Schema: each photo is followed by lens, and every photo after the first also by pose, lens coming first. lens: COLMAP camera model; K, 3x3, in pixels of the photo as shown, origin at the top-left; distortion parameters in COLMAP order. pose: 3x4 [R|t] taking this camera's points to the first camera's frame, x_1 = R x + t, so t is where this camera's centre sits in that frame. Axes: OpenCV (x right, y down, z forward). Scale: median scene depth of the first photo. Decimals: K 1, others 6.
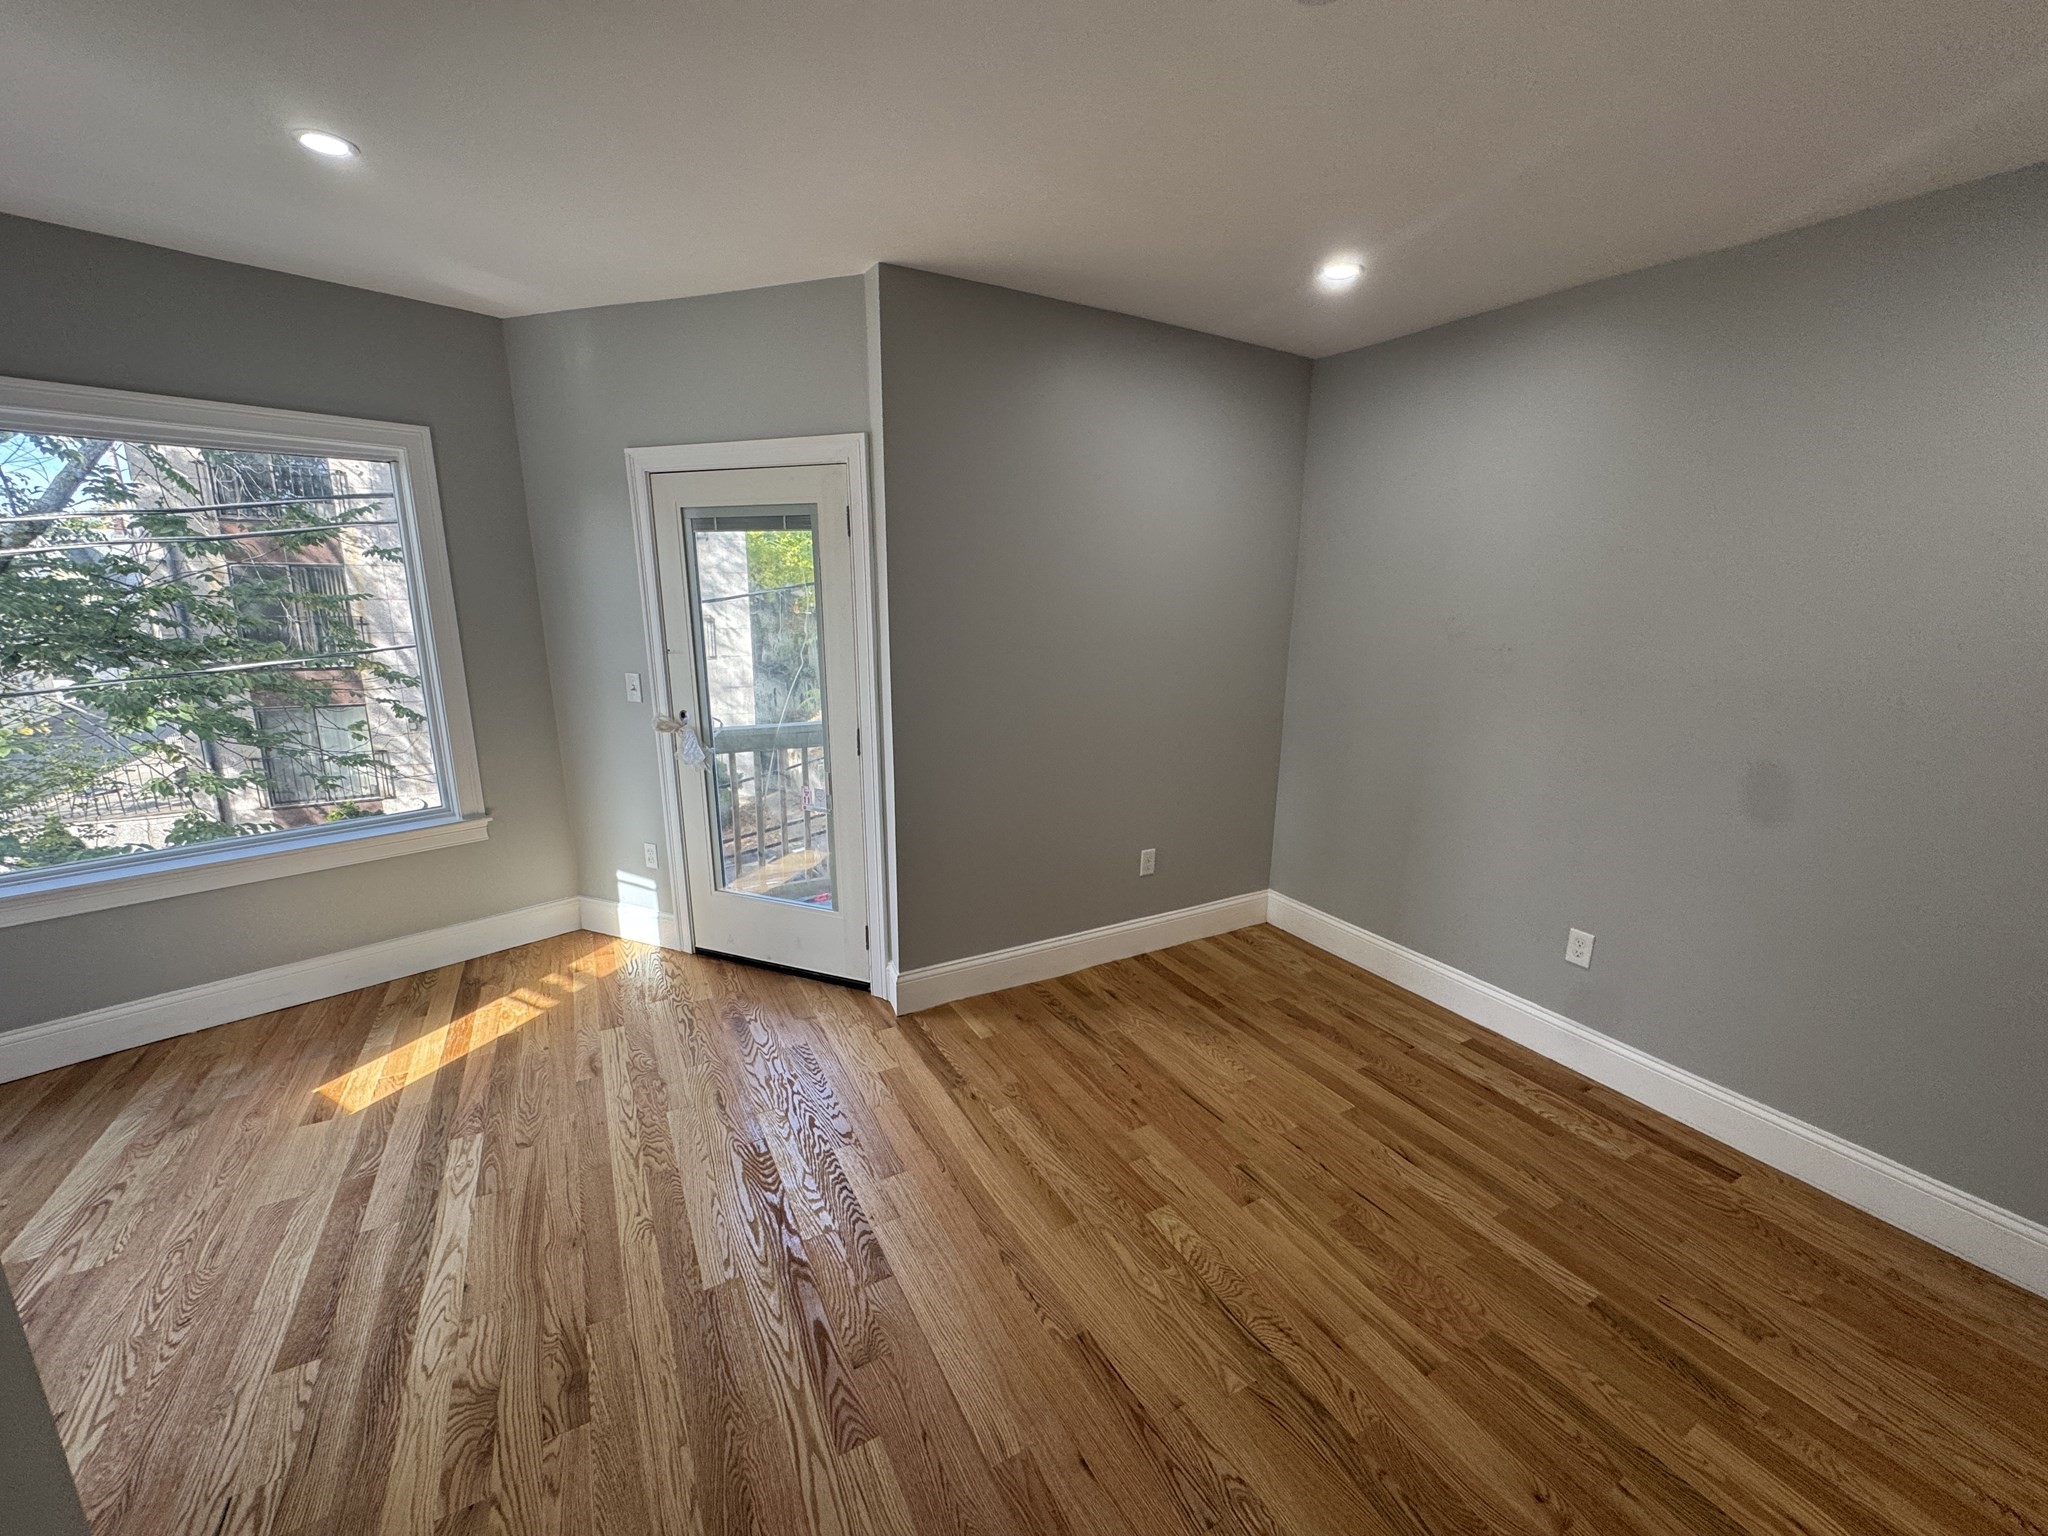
lens RADIAL K [[816.2, 0, 1020.9], [0, 816.2, 755.4], [0, 0, 1]] dist [-0.004004, -0.000084]
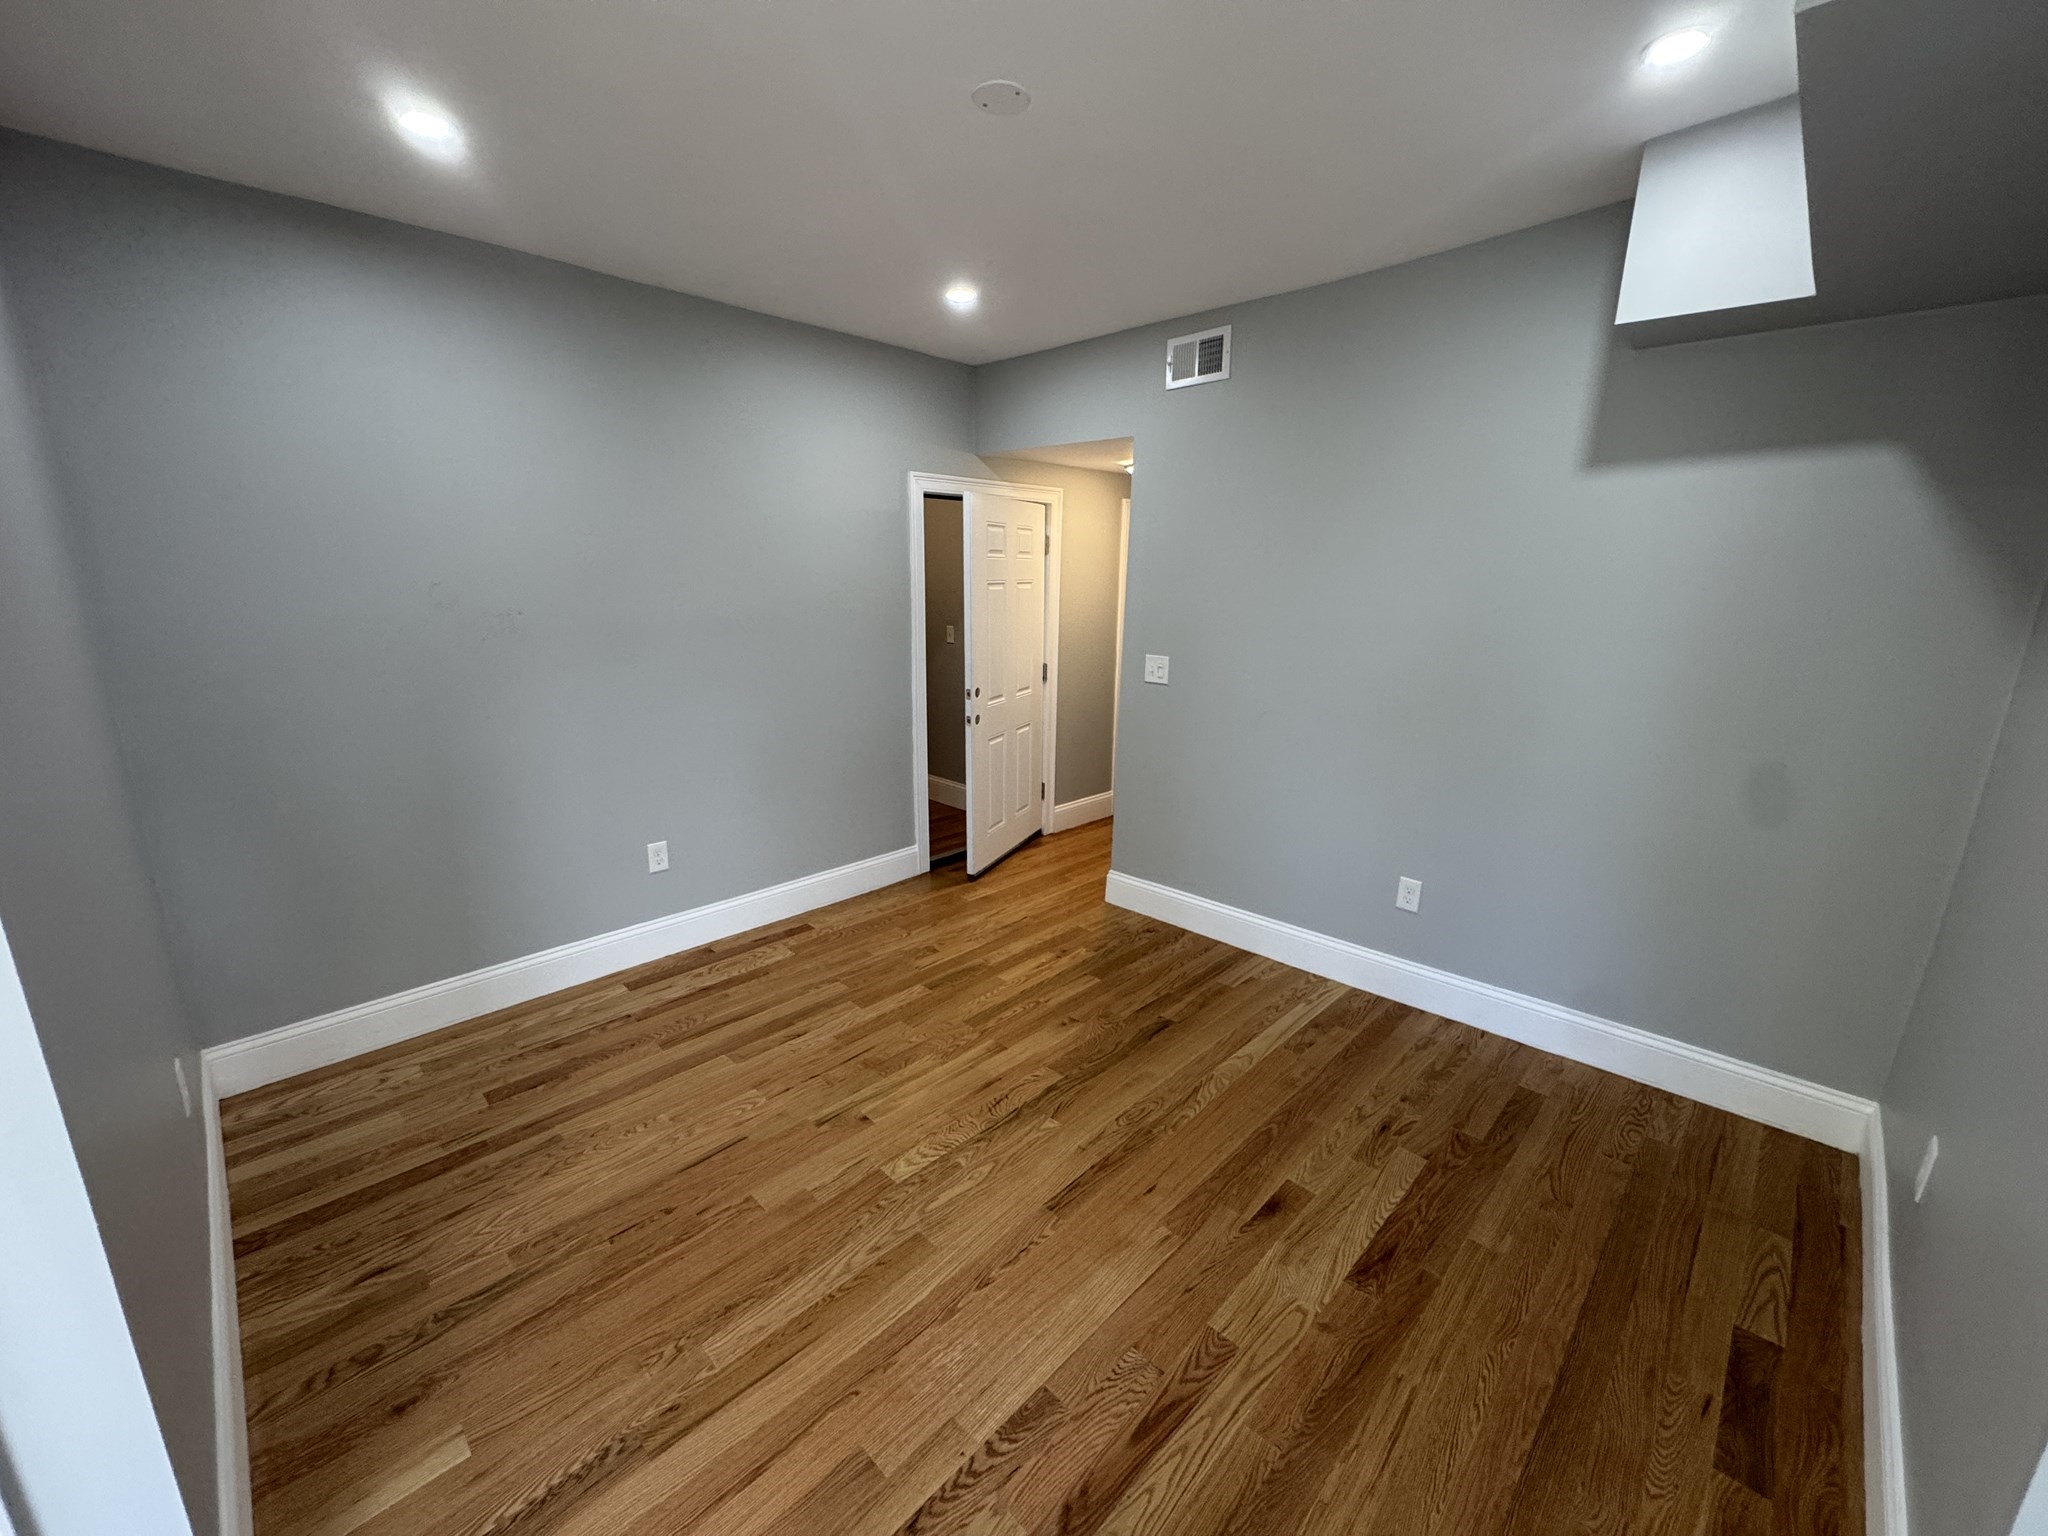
lens RADIAL K [[816.2, 0, 1017.1], [0, 816.2, 777.1], [0, 0, 1]] dist [-0.004004, -0.000084]
pose [[-0.272407, -0.254990, 0.927779, -0.717327], [0.187164, 0.931784, 0.311044, -0.195382], [-0.943803, 0.258377, -0.206100, 0.970919]]
